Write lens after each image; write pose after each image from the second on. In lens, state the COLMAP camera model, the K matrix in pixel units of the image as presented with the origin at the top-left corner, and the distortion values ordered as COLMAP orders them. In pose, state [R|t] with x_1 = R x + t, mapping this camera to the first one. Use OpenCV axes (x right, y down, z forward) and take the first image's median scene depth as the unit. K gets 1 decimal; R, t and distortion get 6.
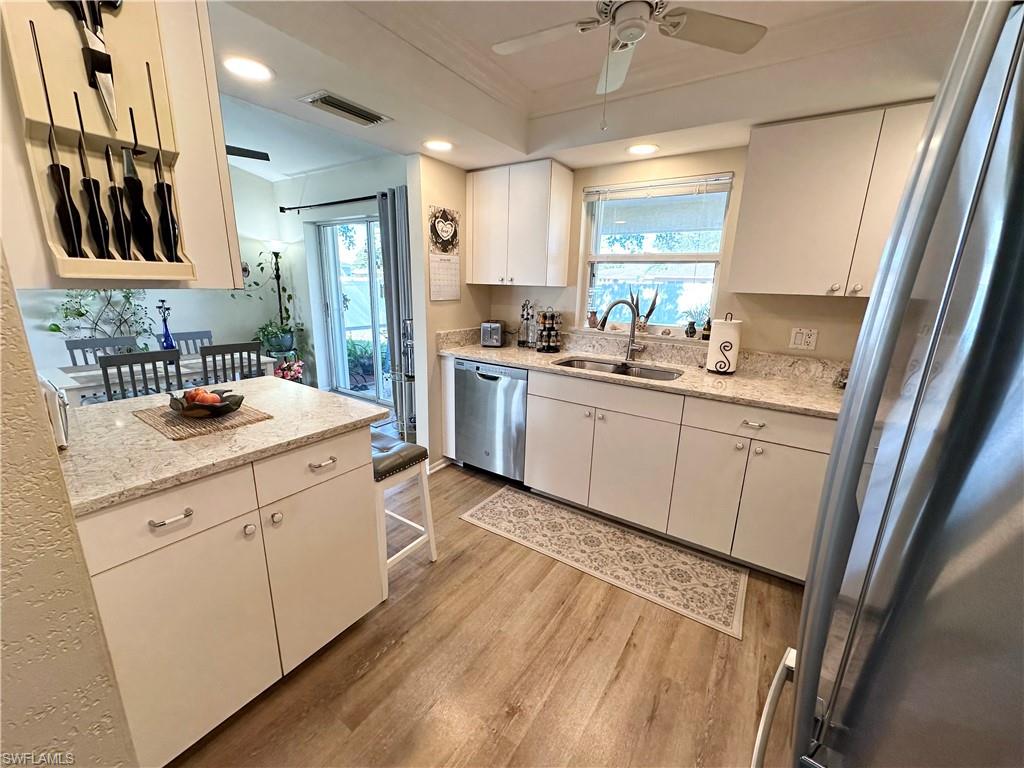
lens RADIAL K [[407.6, 0, 512.0], [0, 407.6, 384.0], [0, 0, 1]] dist [-0.003430, 0.000198]
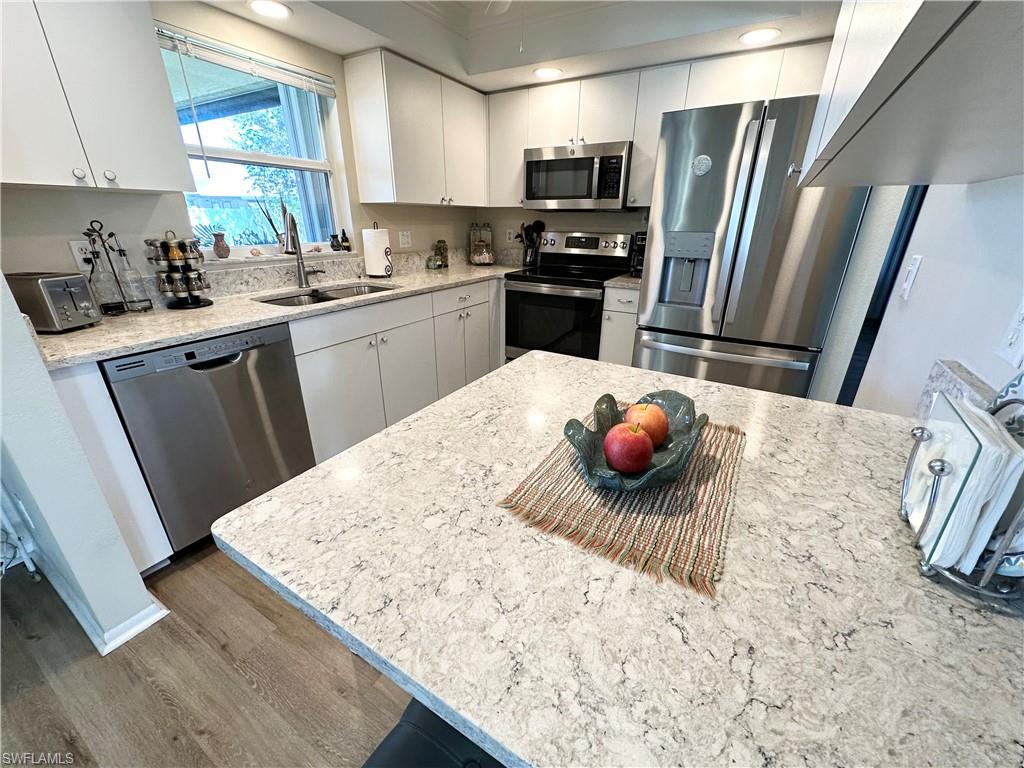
lens RADIAL K [[407.6, 0, 512.0], [0, 407.6, 384.0], [0, 0, 1]] dist [-0.003430, 0.000198]
pose [[-0.056342, -0.401081, 0.914308, -0.729429], [0.232935, 0.885211, 0.402671, -0.145918], [-0.970859, 0.235661, 0.043552, 0.699866]]
